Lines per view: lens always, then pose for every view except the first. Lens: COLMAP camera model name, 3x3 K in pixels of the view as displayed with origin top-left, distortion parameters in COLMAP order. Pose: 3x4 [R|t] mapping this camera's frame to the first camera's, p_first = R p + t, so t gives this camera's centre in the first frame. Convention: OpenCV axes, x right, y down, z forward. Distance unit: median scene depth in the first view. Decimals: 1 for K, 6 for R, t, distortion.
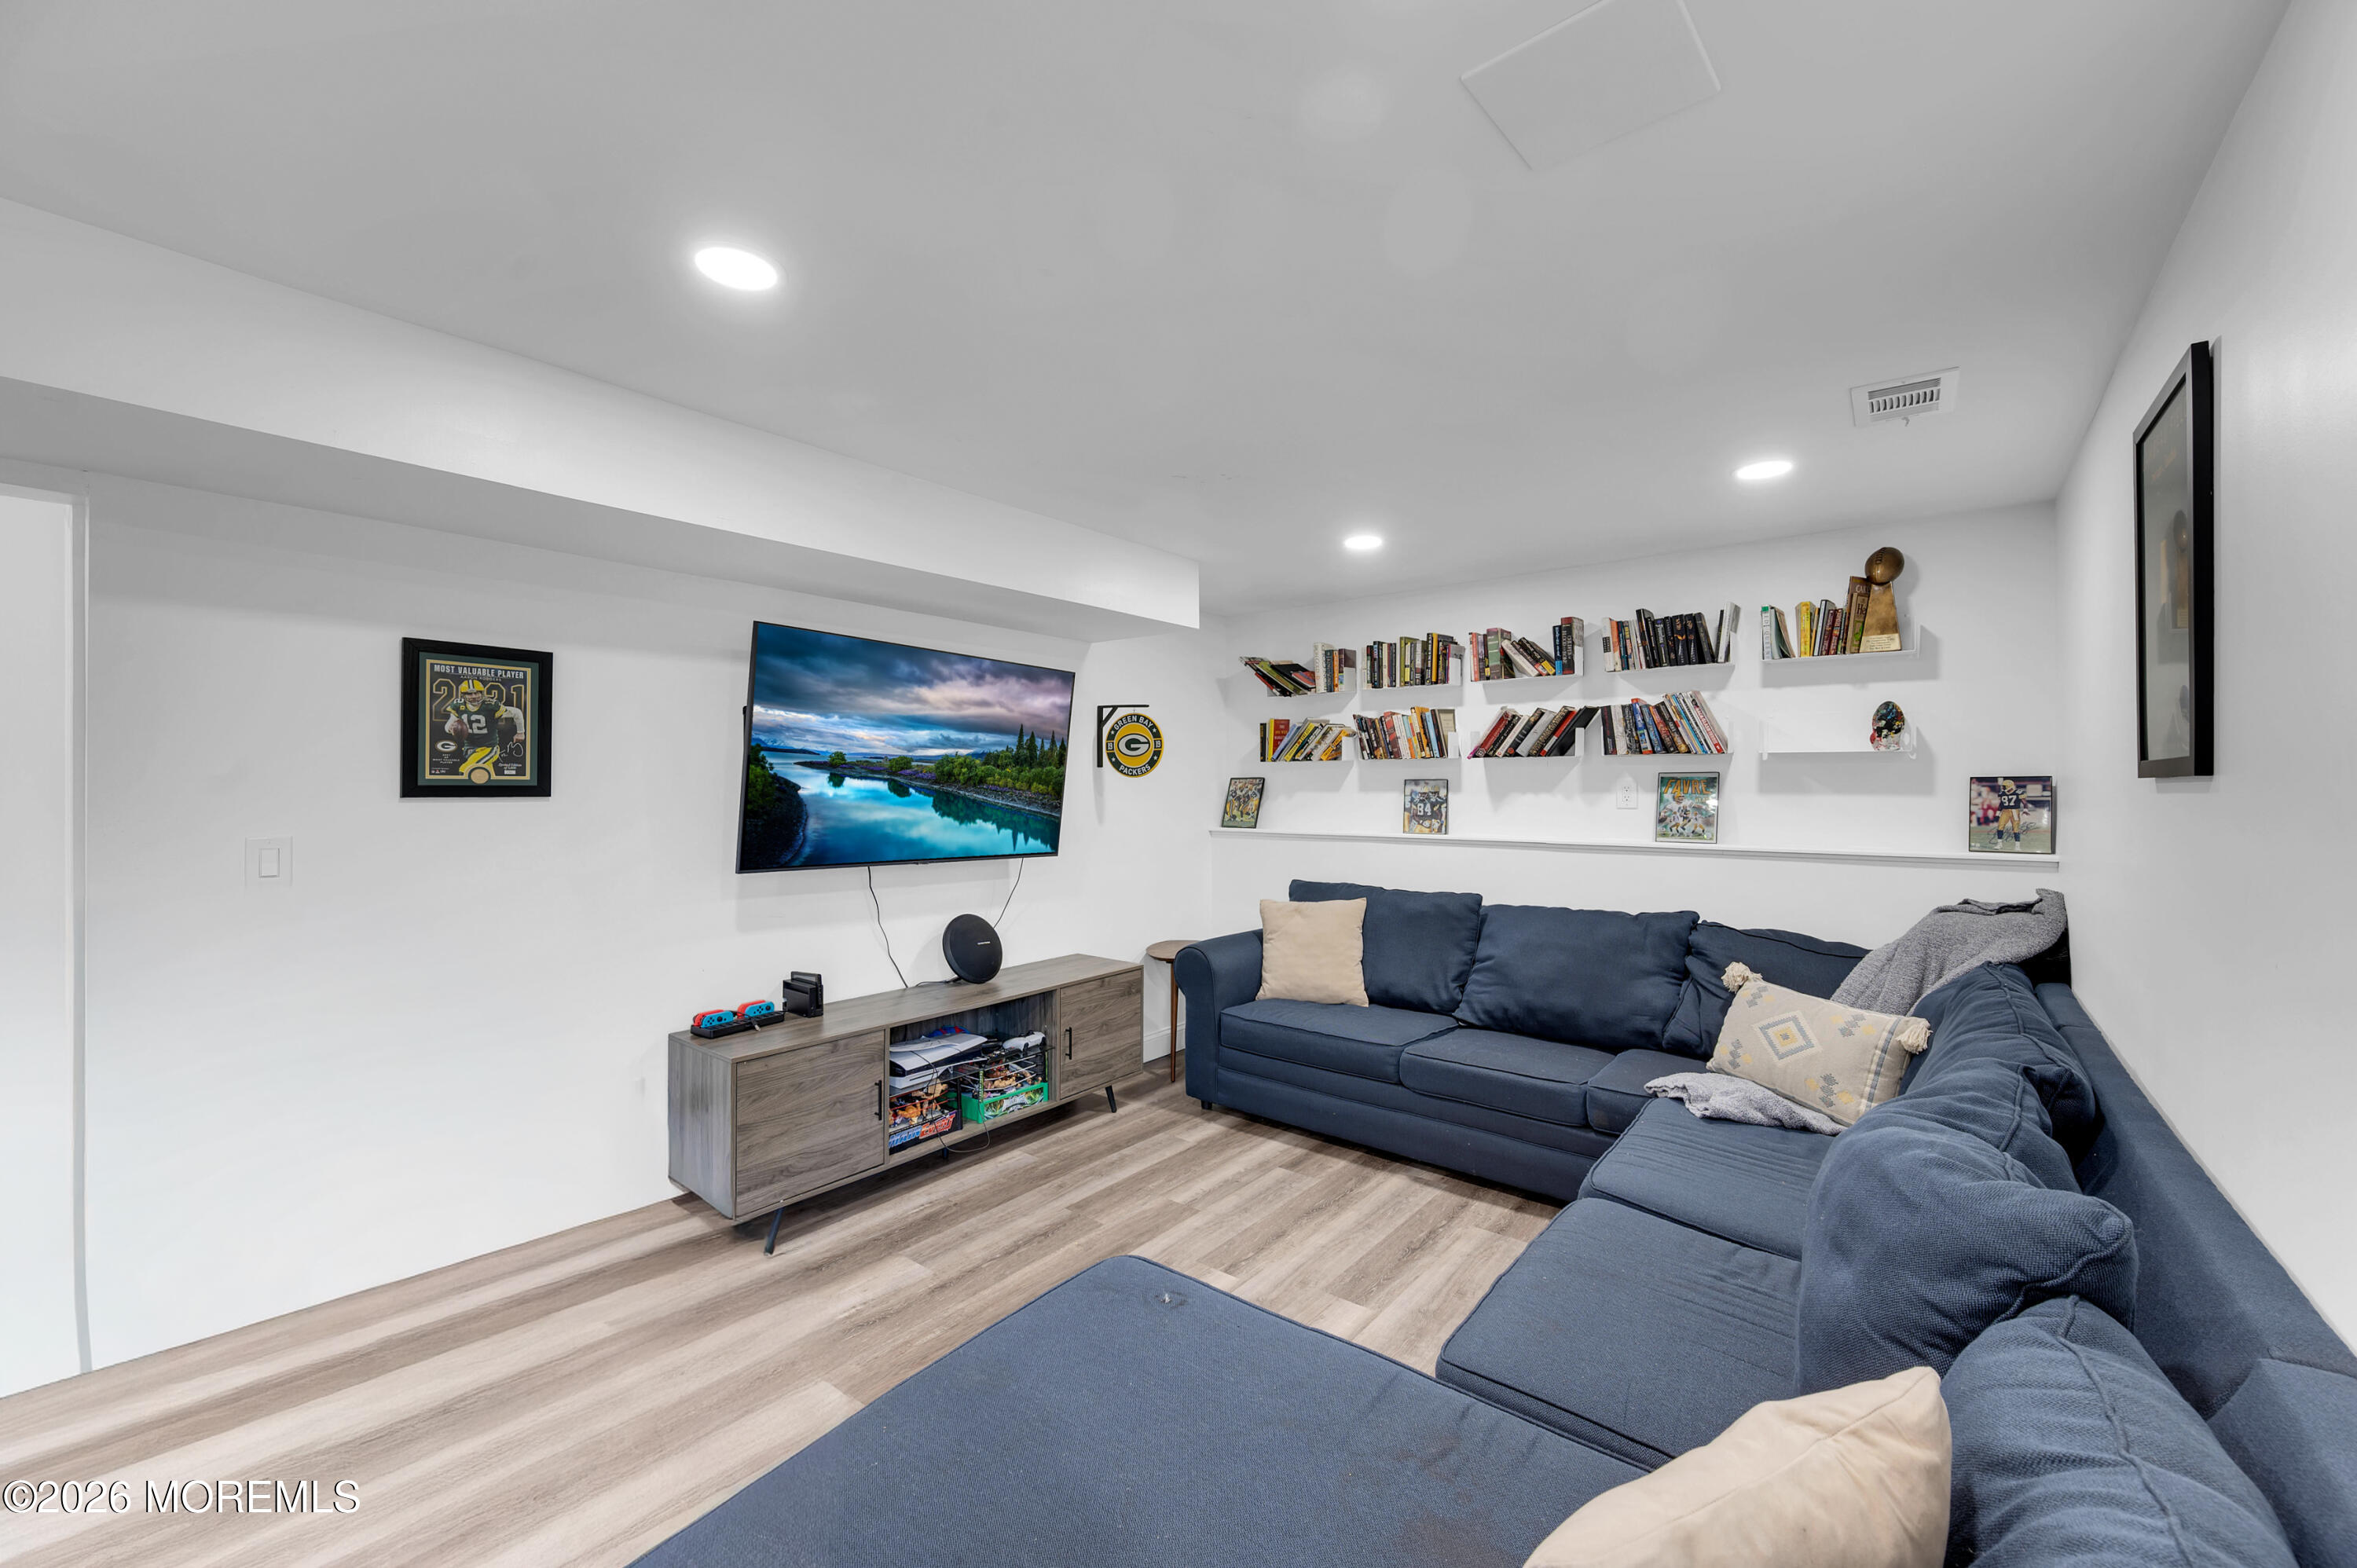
lens RADIAL K [[941.9, 0, 1178.5], [0, 941.9, 784.0], [0, 0, 1]] dist [-0.000474, -0.000032]
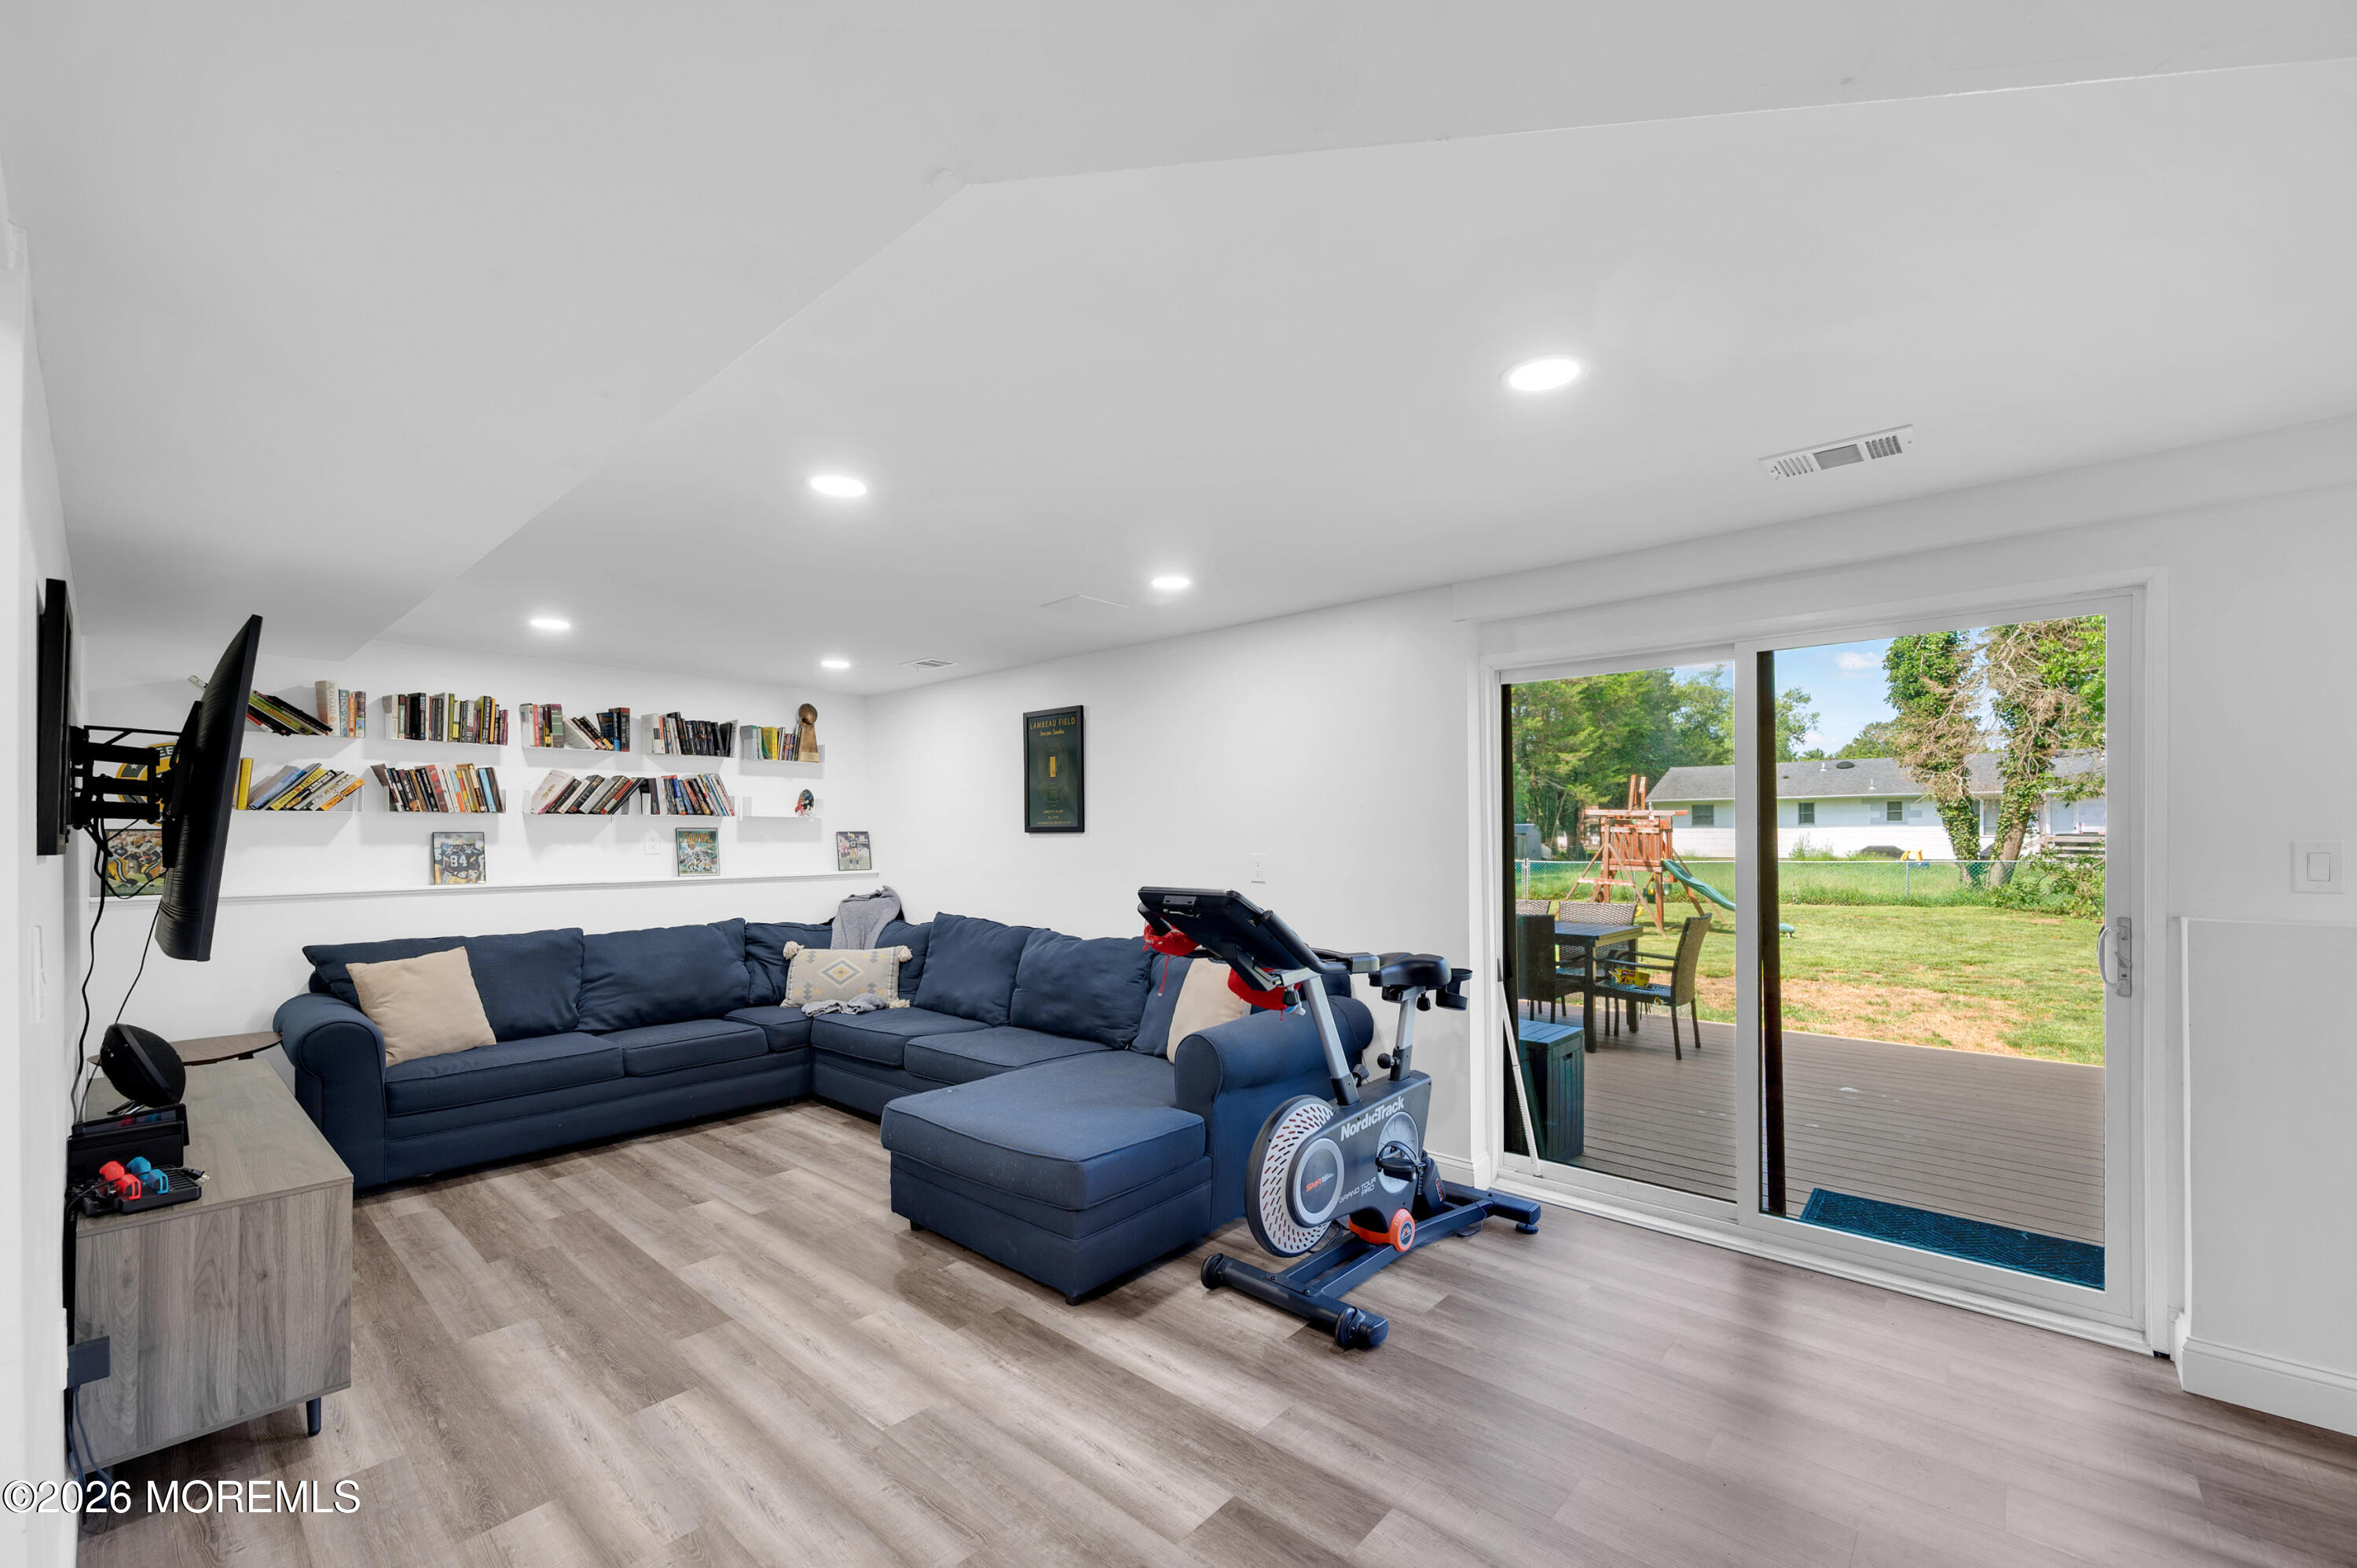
lens RADIAL K [[941.9, 0, 1178.5], [0, 941.9, 784.0], [0, 0, 1]] dist [-0.000474, -0.000032]
pose [[0.053027, 0.057479, 0.996937, -0.879699], [0.007169, 0.998294, -0.057939, 0.009393], [-0.998567, 0.010220, 0.052524, 0.177608]]
